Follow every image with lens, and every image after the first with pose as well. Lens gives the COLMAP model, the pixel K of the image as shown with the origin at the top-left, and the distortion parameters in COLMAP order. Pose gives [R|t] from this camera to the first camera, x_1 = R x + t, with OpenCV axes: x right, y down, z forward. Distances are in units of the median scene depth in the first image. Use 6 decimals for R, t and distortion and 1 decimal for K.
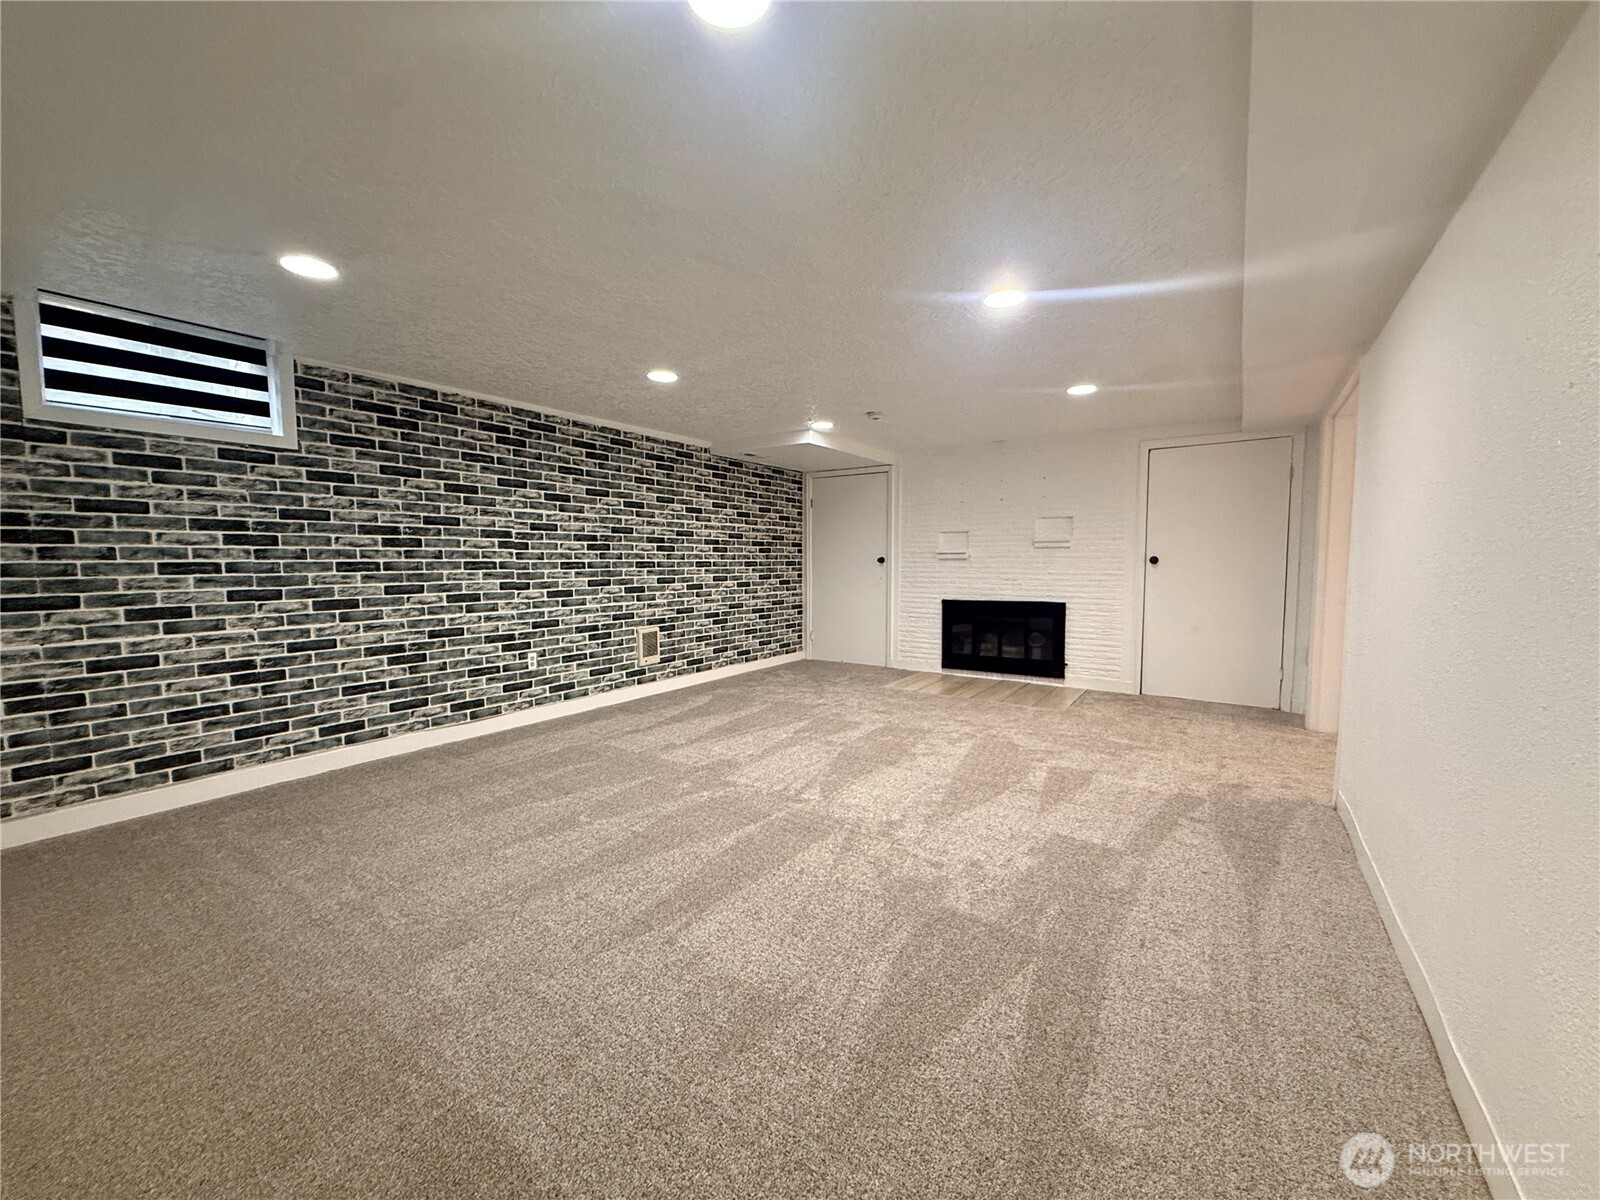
lens RADIAL K [[637.6, 0, 795.3], [0, 637.6, 599.8], [0, 0, 1]] dist [0.002506, 0.000526]
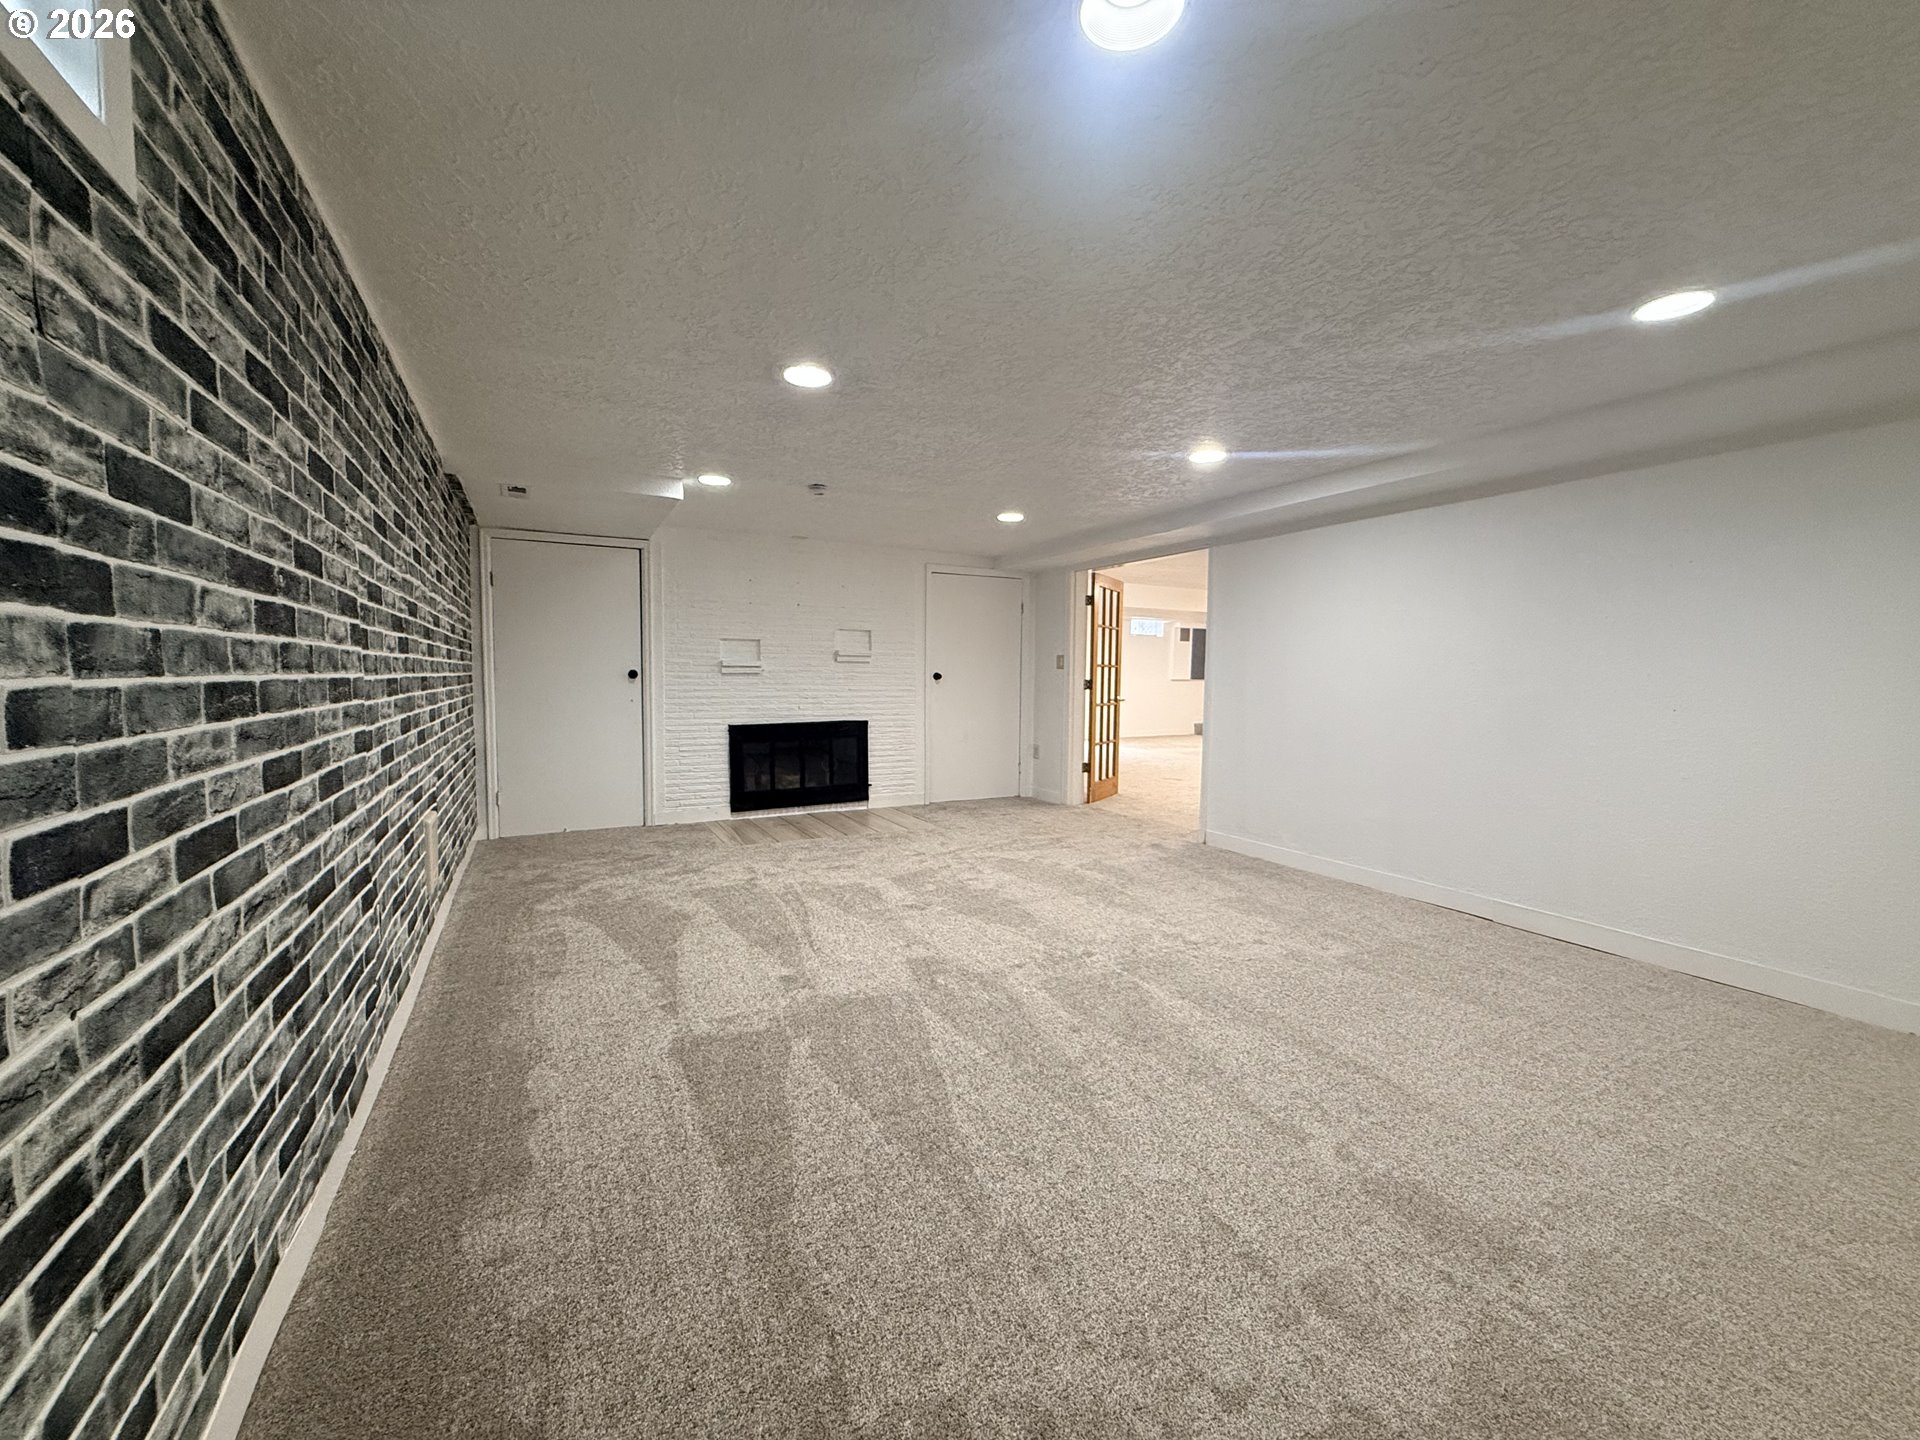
lens RADIAL K [[765.1, 0, 954.4], [0, 765.1, 719.8], [0, 0, 1]] dist [0.002506, 0.000526]
pose [[0.455471, -0.048591, 0.888924, -0.720741], [0.048138, 0.998393, 0.029910, -0.032880], [-0.888948, 0.029167, 0.457078, 0.488388]]
